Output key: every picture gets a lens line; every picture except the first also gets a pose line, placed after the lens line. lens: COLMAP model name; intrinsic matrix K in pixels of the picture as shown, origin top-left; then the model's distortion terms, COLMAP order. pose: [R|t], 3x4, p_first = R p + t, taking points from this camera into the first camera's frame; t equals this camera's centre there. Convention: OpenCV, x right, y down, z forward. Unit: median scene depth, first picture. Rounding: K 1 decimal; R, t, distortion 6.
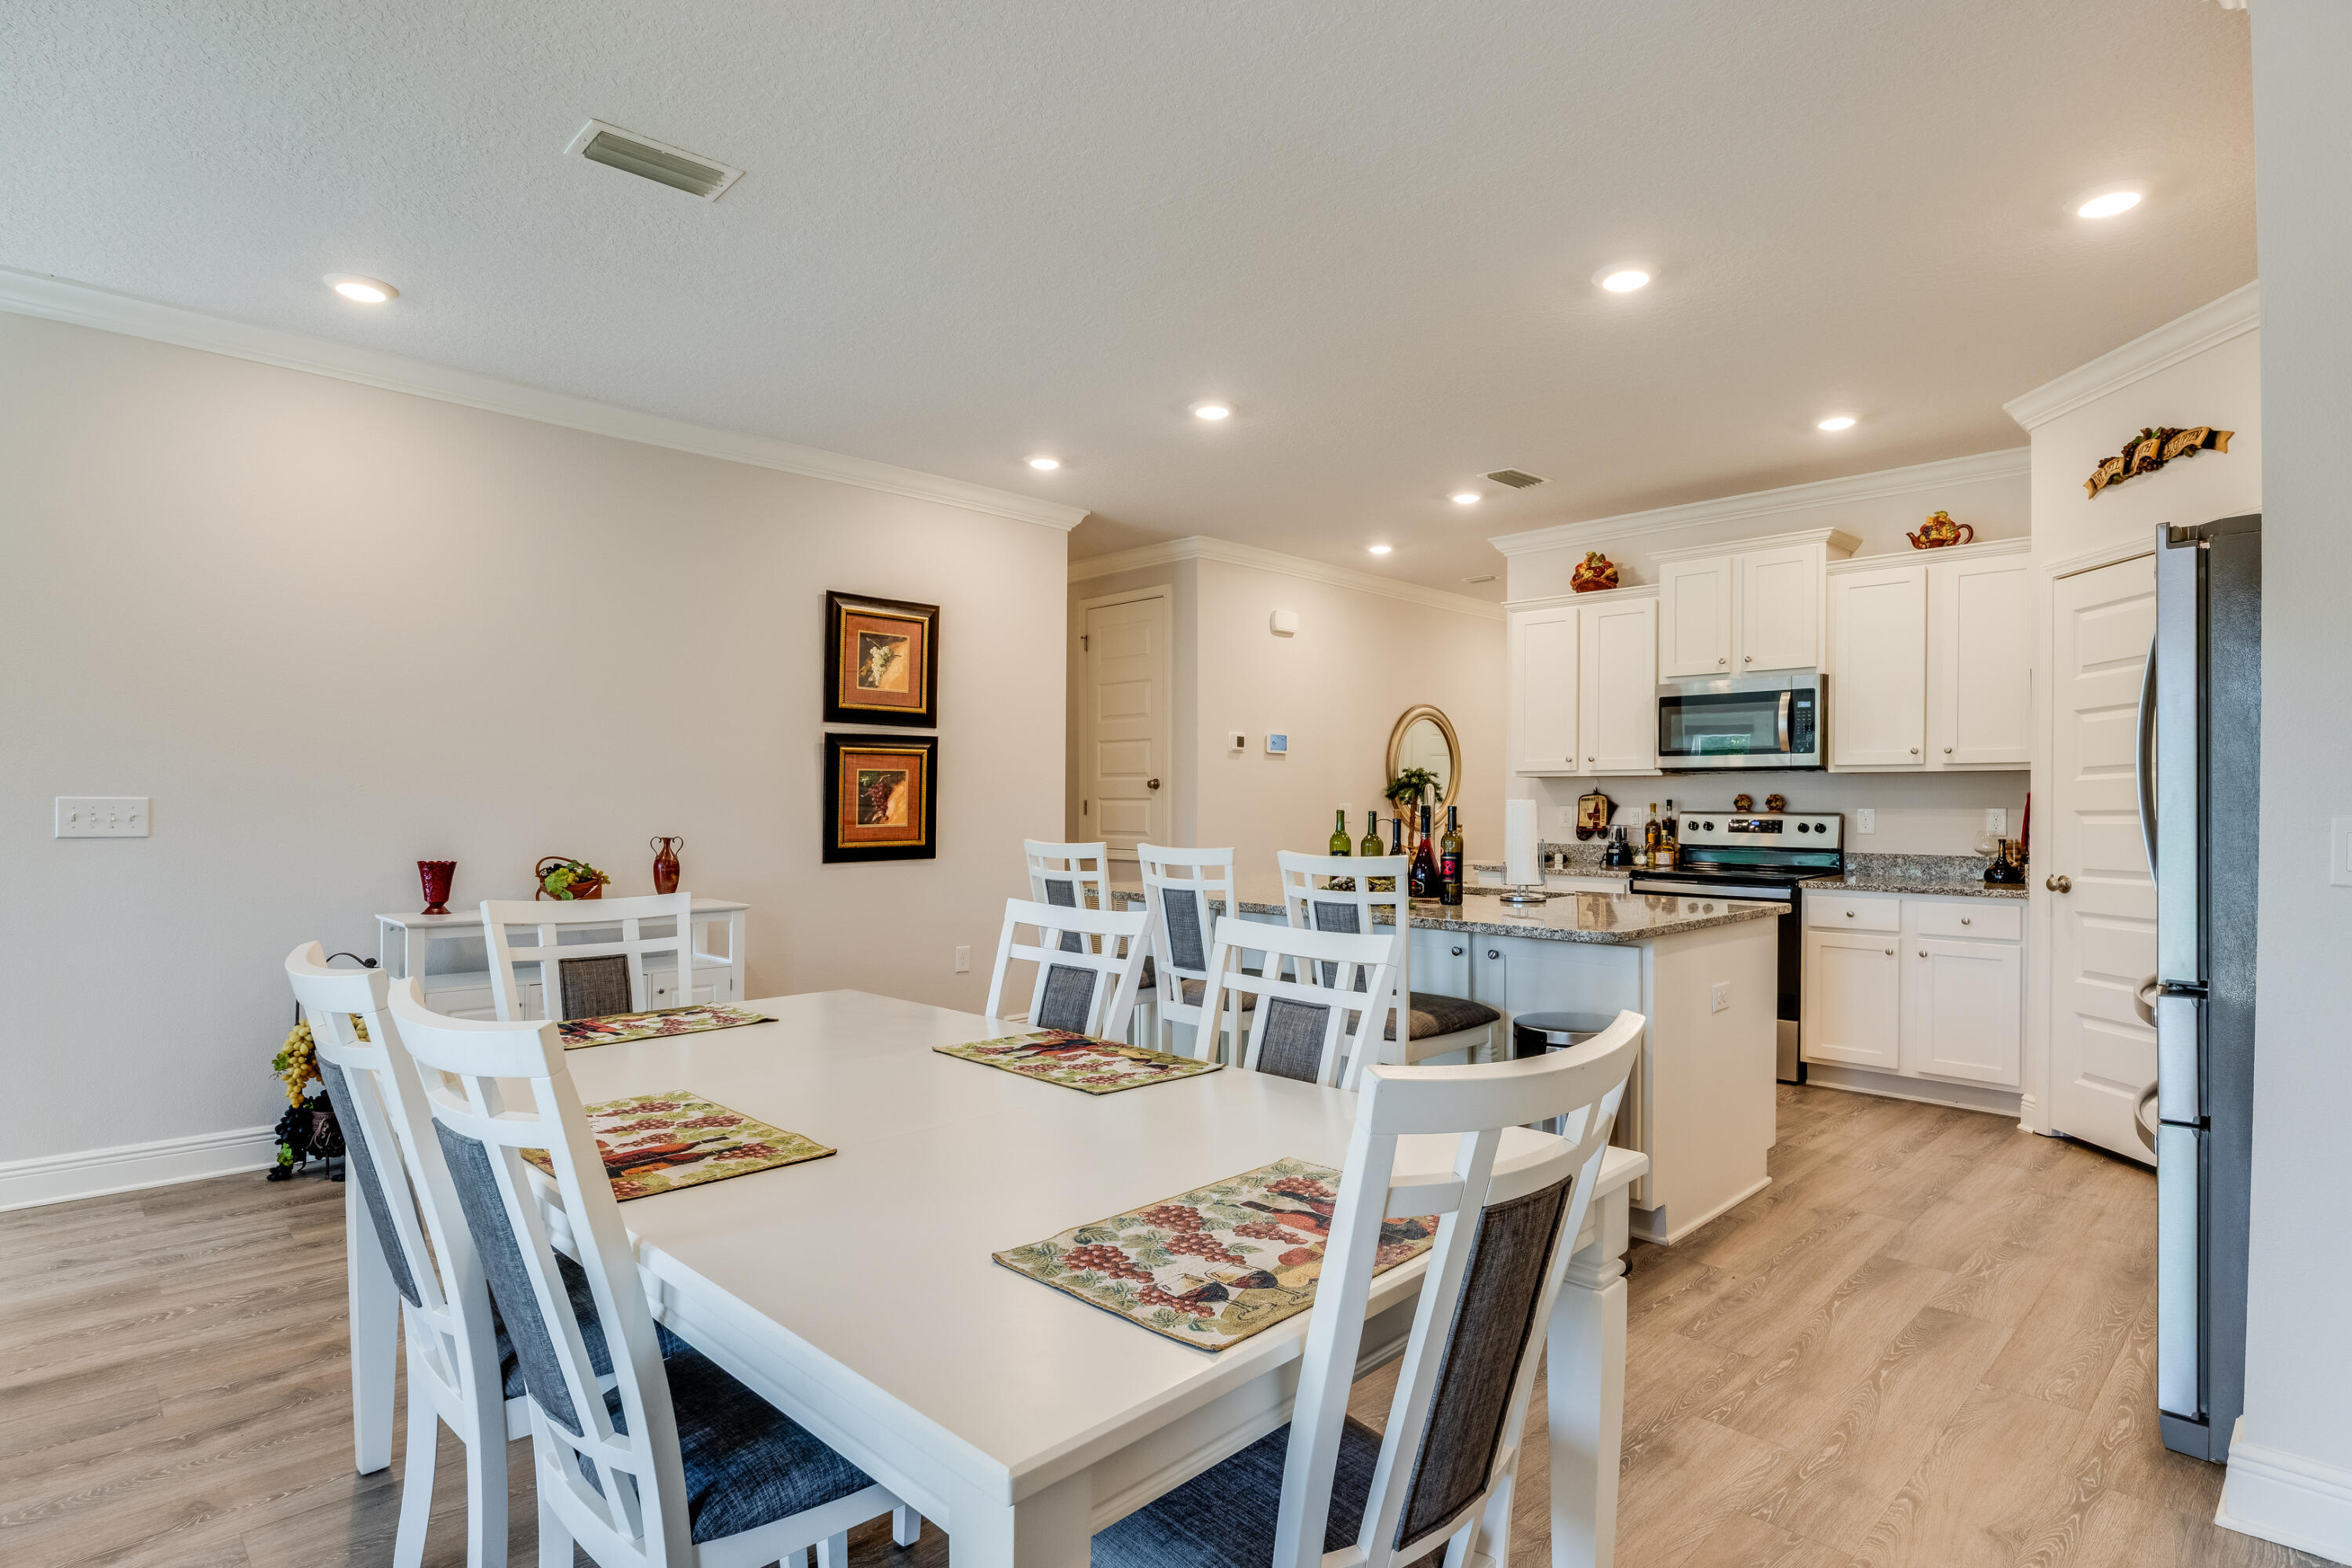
lens RADIAL K [[1177.2, 0, 1227.6], [0, 1177.2, 808.9], [0, 0, 1]] dist [-0.001624, -0.004338]
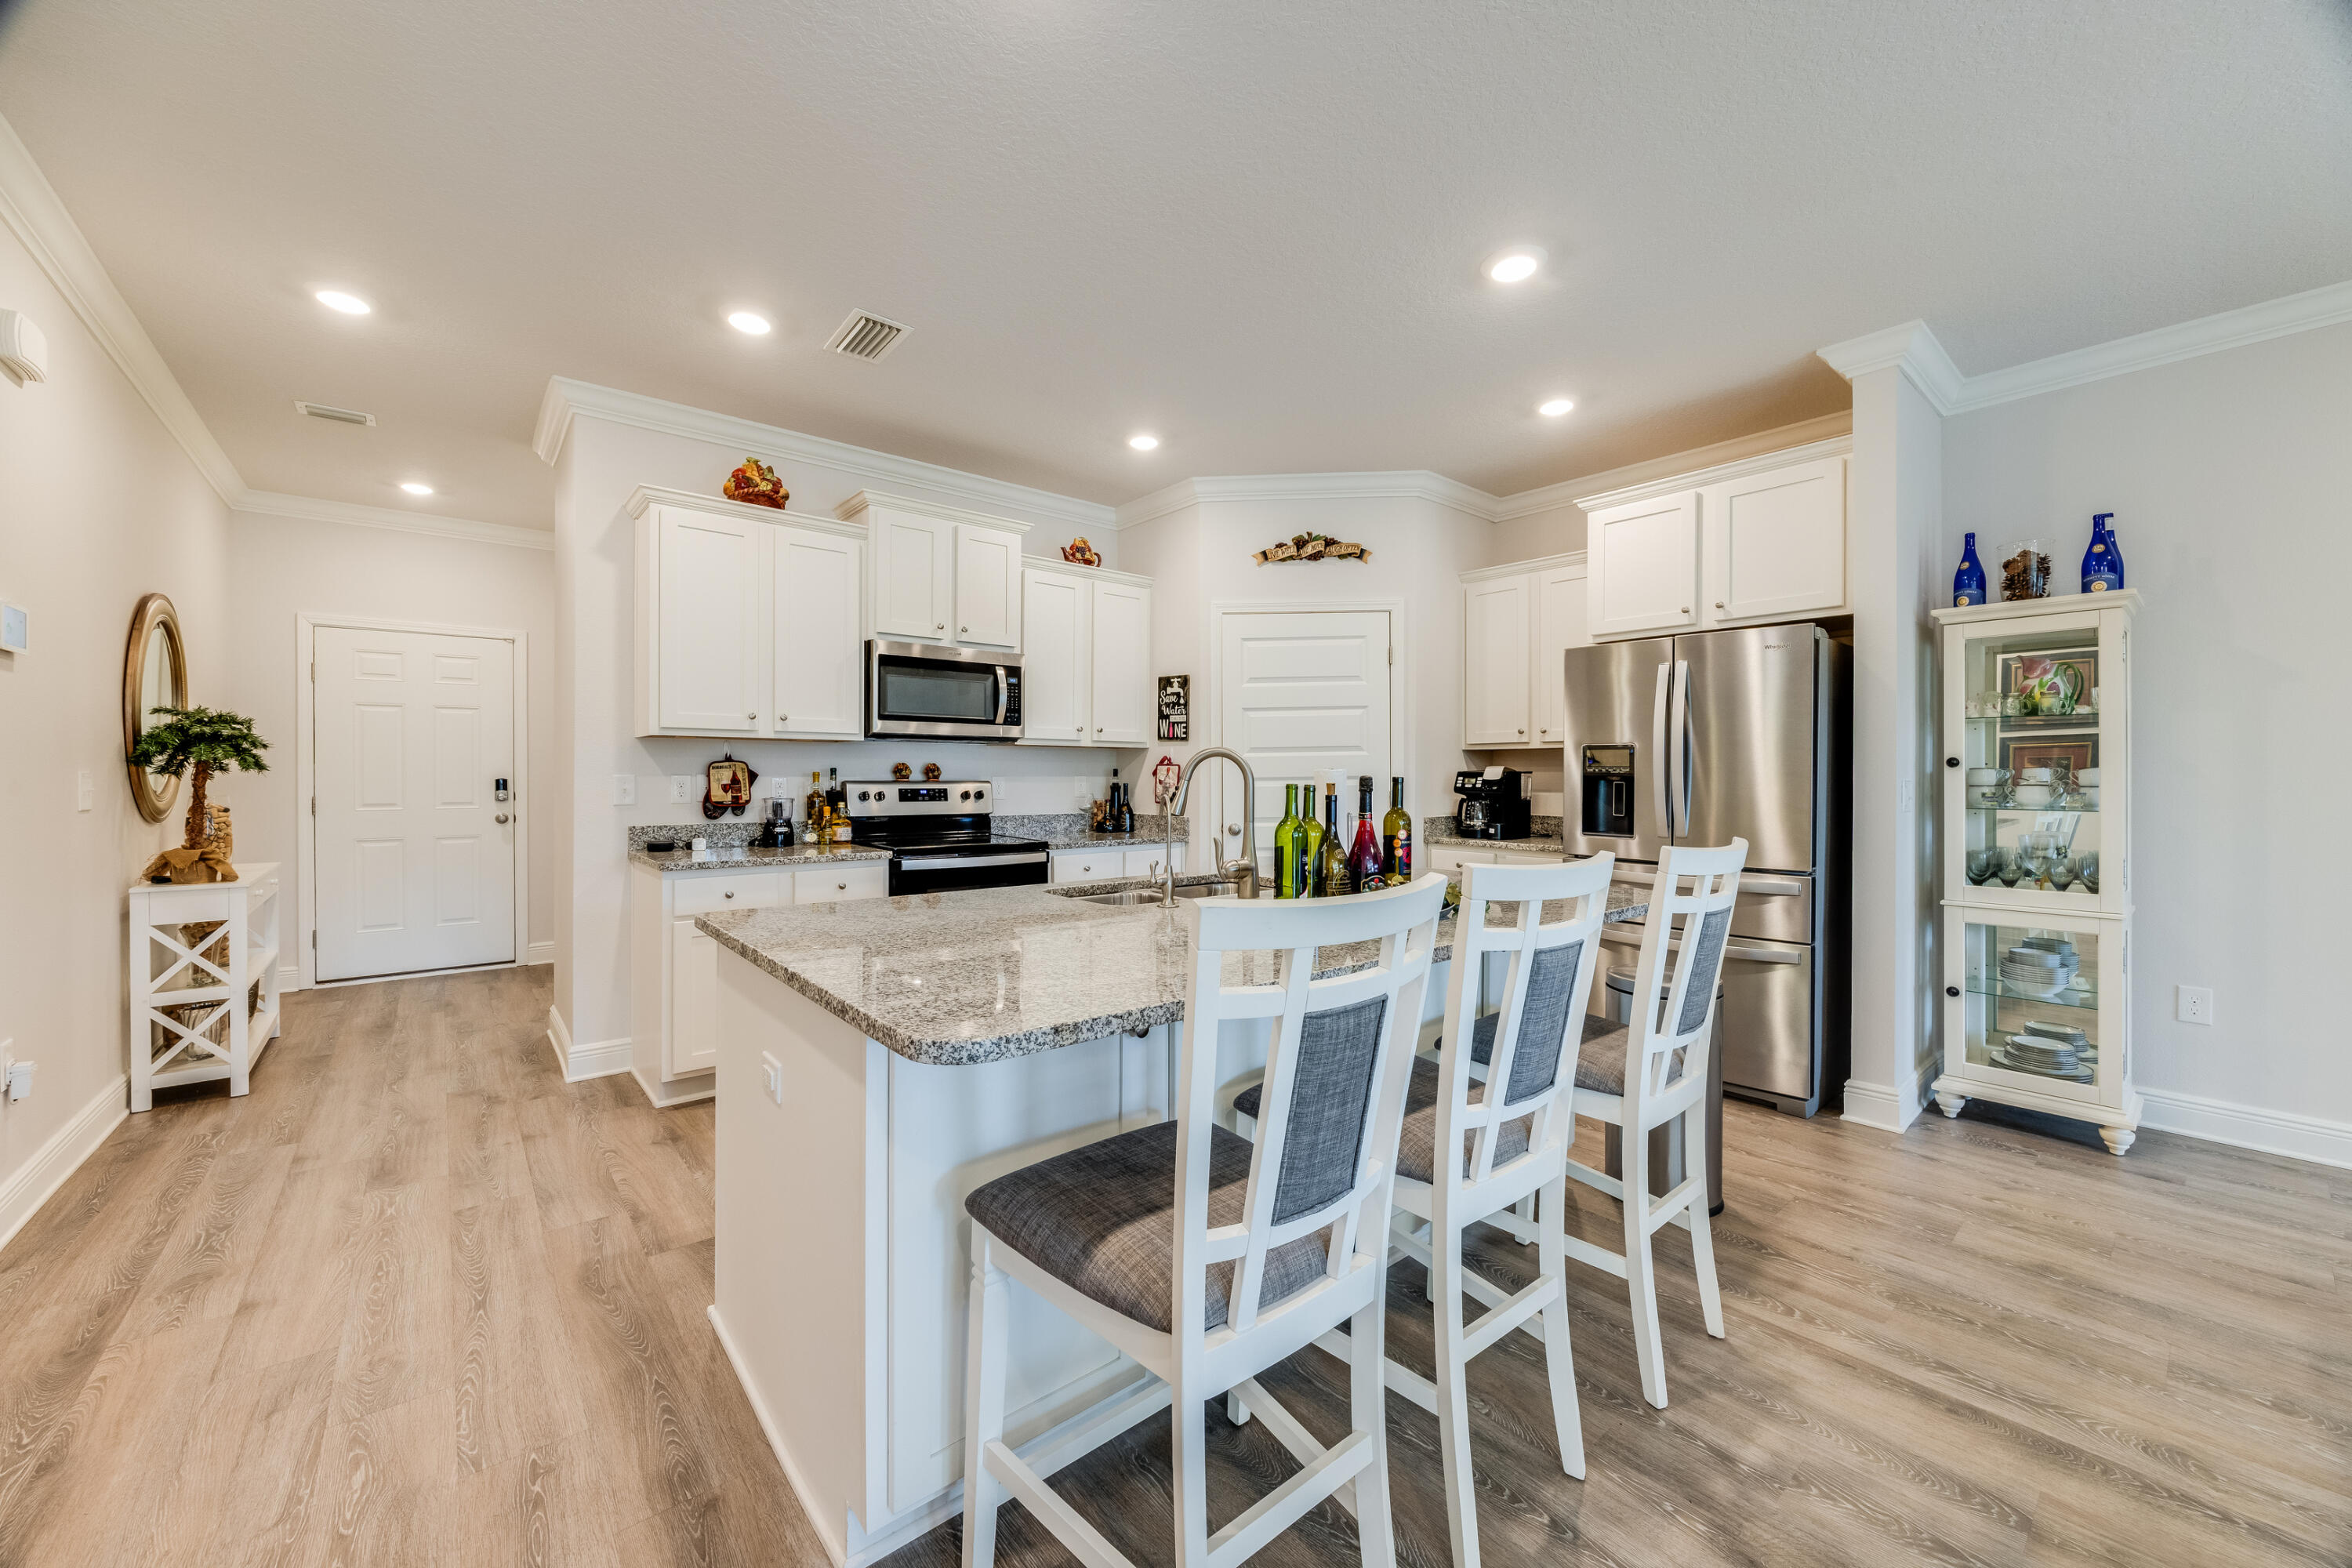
lens RADIAL K [[922.4, 0, 1155.6], [0, 922.4, 775.8], [0, 0, 1]] dist [-0.000265, -0.001507]
pose [[0.123046, -0.004514, 0.992391, -0.325990], [0.003133, 0.999986, 0.004160, -0.004669], [-0.992396, 0.002597, 0.123059, 0.756510]]
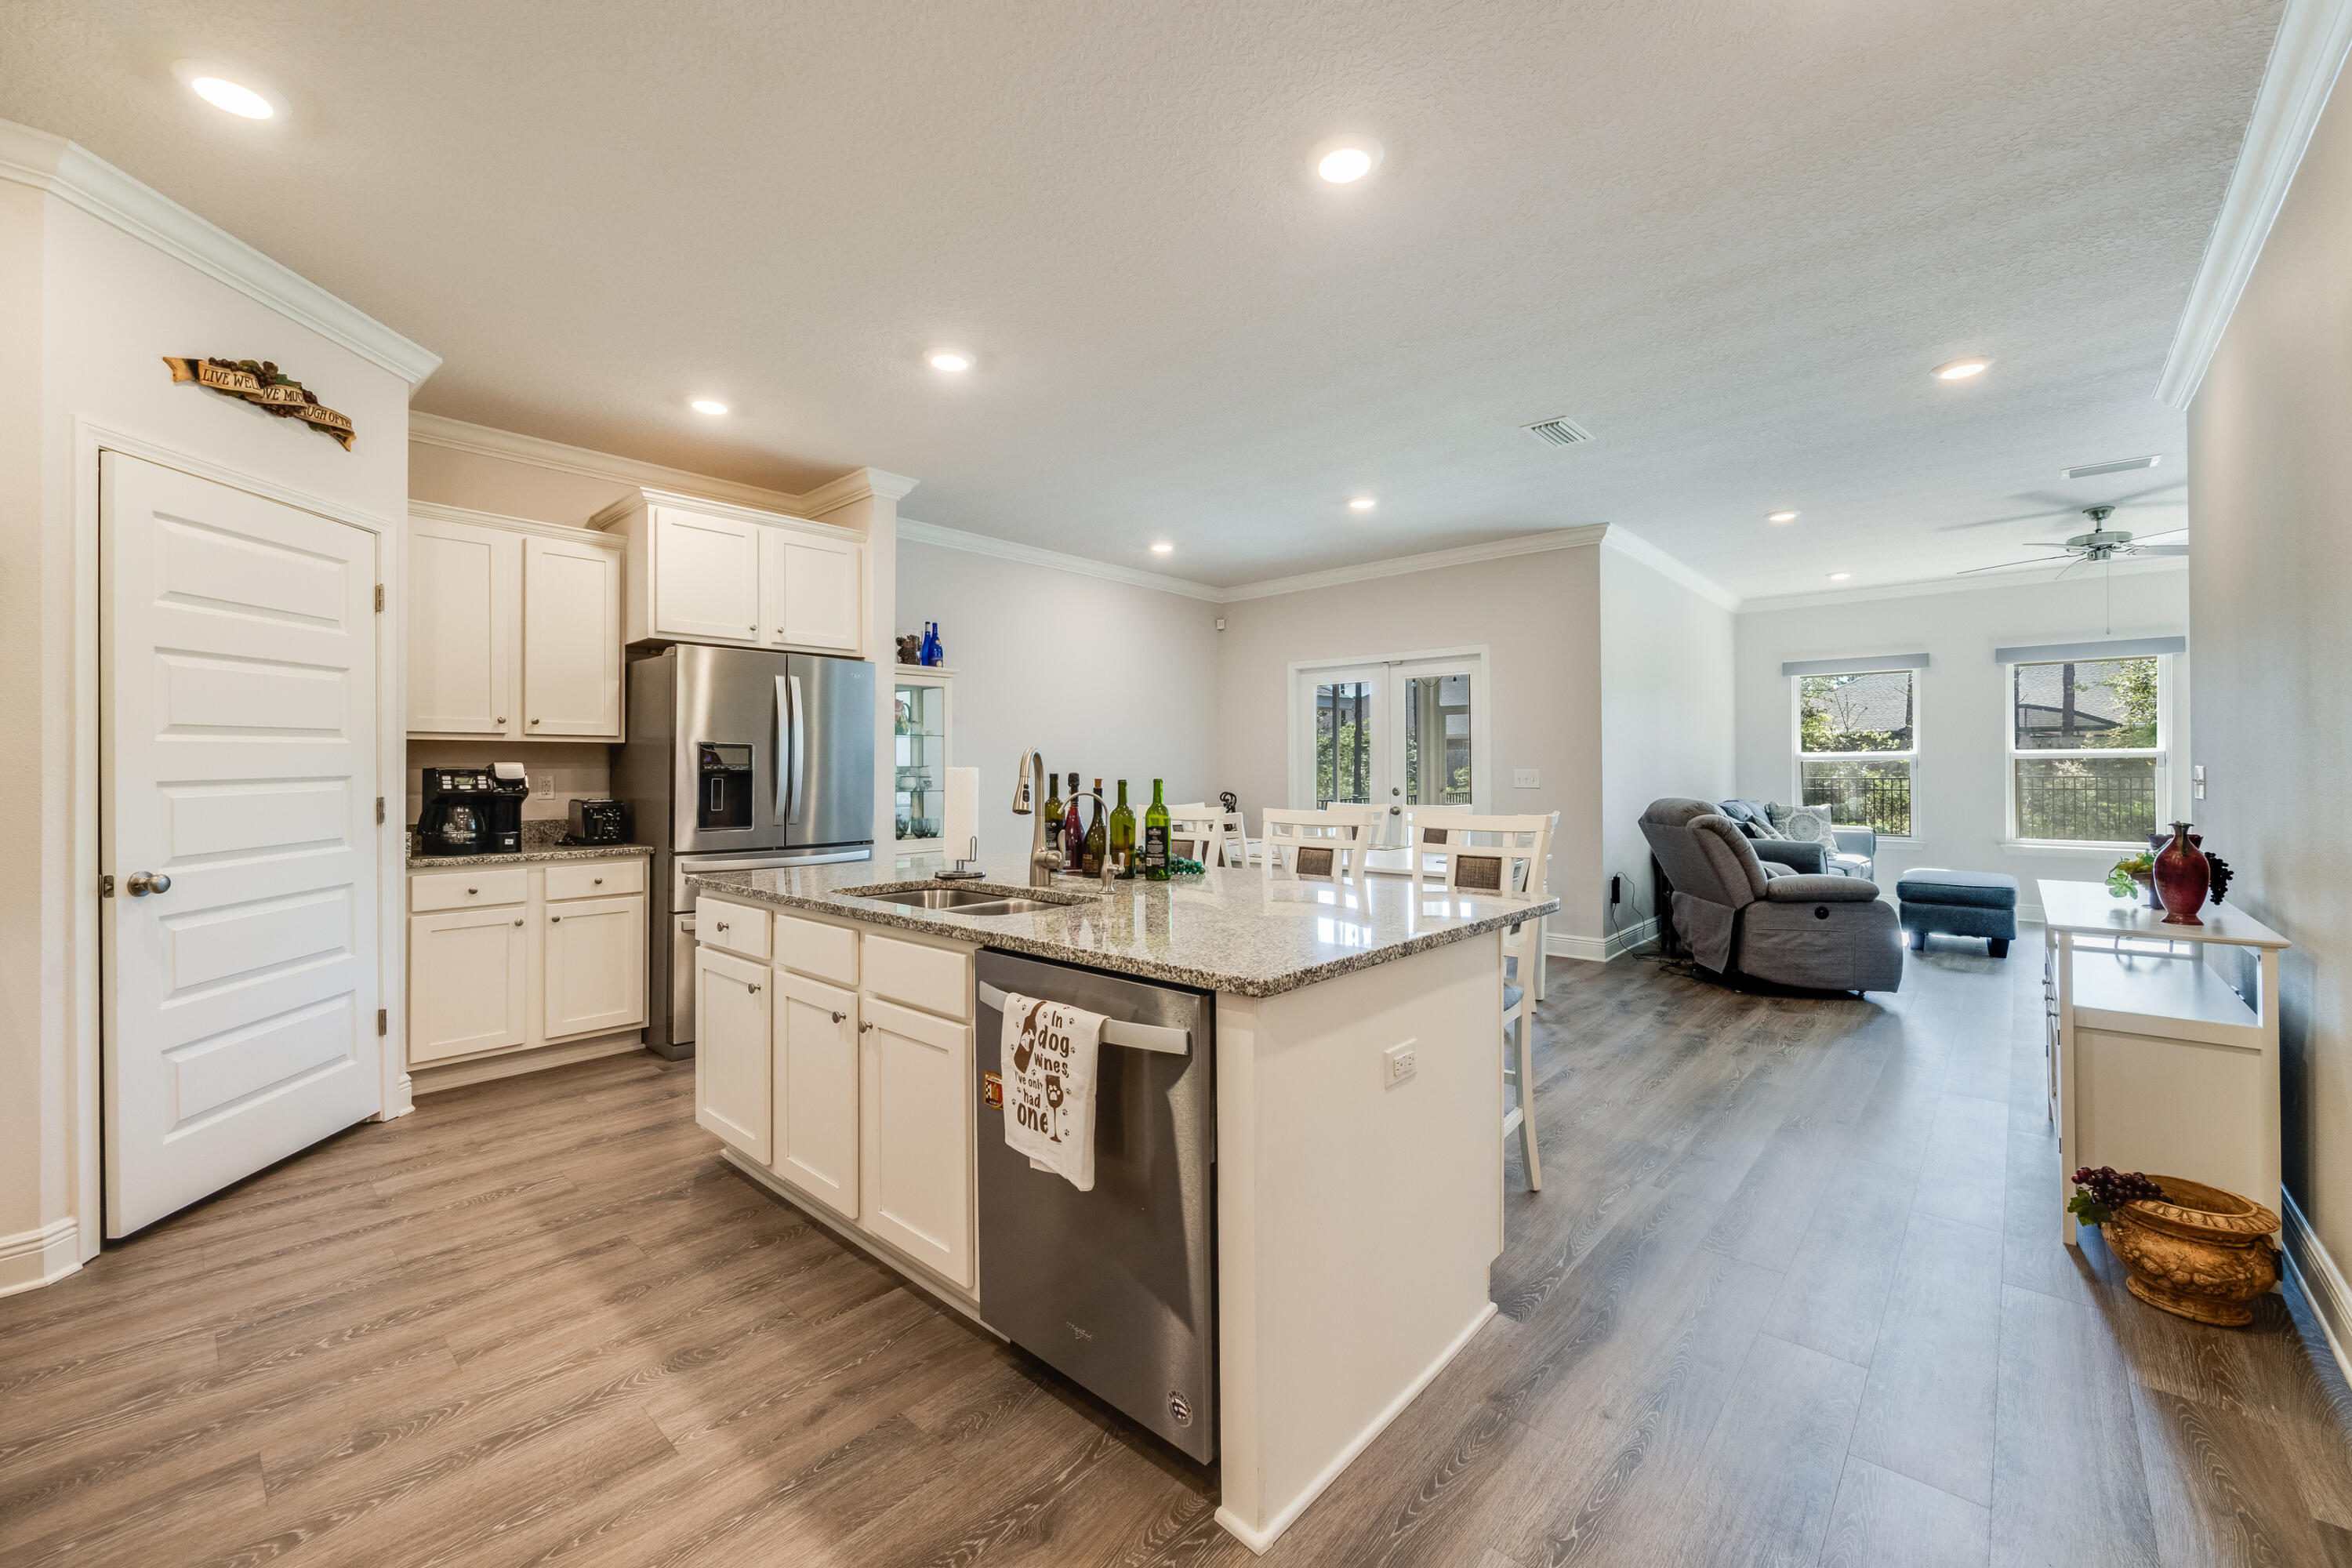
lens RADIAL K [[912.0, 0, 1203.1], [0, 912.0, 772.3], [0, 0, 1]] dist [-0.010626, 0.001716]
pose [[-0.998414, 0.000846, -0.056297, 0.069206], [0.000367, 0.999964, 0.008512, -0.007030], [0.056302, 0.008477, -0.998378, 1.255463]]
